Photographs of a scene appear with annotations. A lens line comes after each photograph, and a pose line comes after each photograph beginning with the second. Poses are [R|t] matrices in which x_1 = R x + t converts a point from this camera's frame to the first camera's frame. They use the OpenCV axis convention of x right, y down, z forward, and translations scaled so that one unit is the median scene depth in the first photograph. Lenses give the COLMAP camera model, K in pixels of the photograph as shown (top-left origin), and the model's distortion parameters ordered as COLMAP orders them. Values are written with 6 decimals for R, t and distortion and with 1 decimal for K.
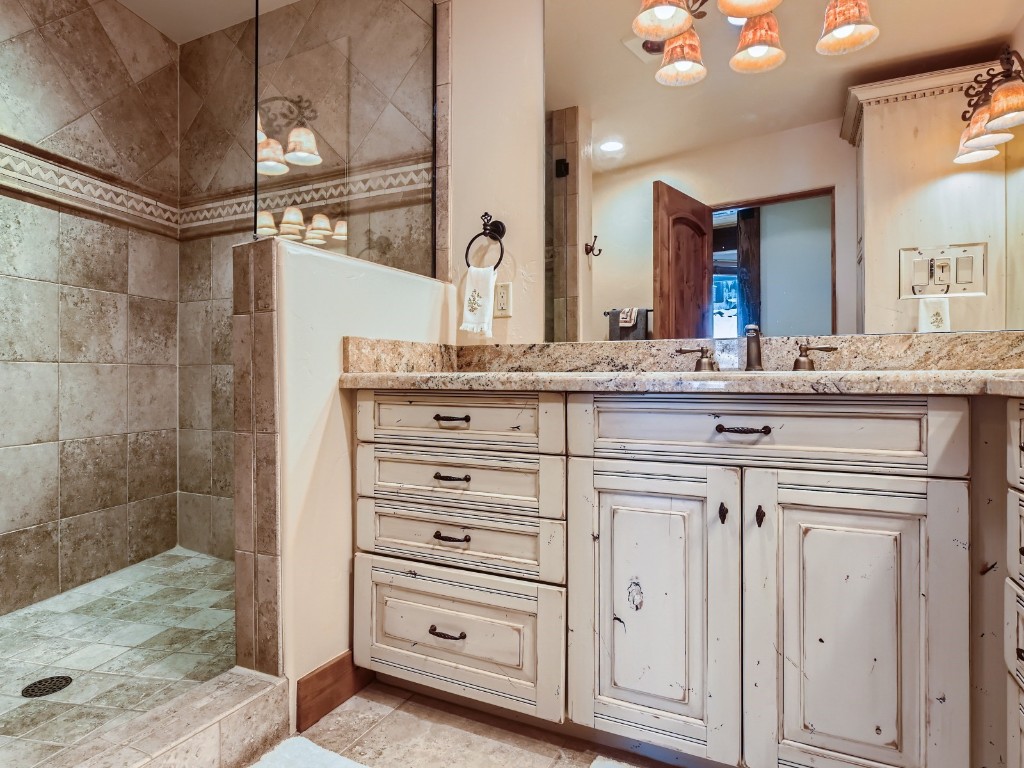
lens RADIAL K [[585.4, 0, 513.3], [0, 585.4, 378.5], [0, 0, 1]] dist [-0.004653, -0.003502]
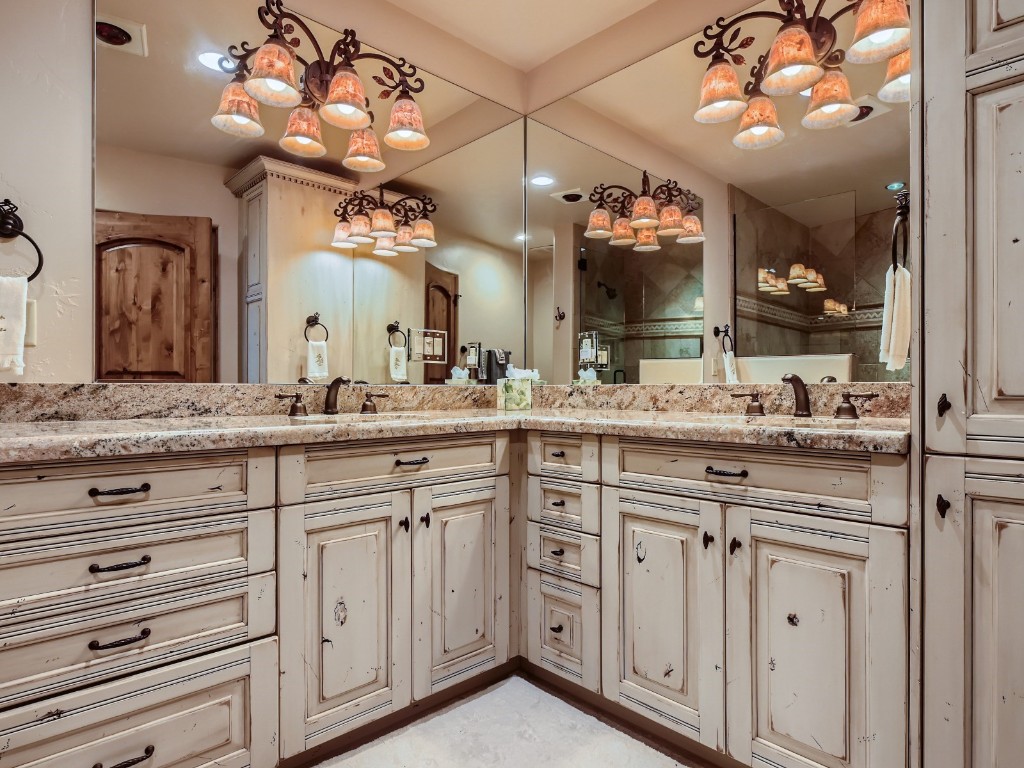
lens RADIAL K [[585.4, 0, 515.2], [0, 585.4, 387.5], [0, 0, 1]] dist [-0.004653, -0.003502]
pose [[0.350428, -0.000396, 0.936589, -0.705323], [-0.000524, 1.000000, 0.000619, -0.077288], [-0.936589, -0.000708, 0.350428, 0.236863]]
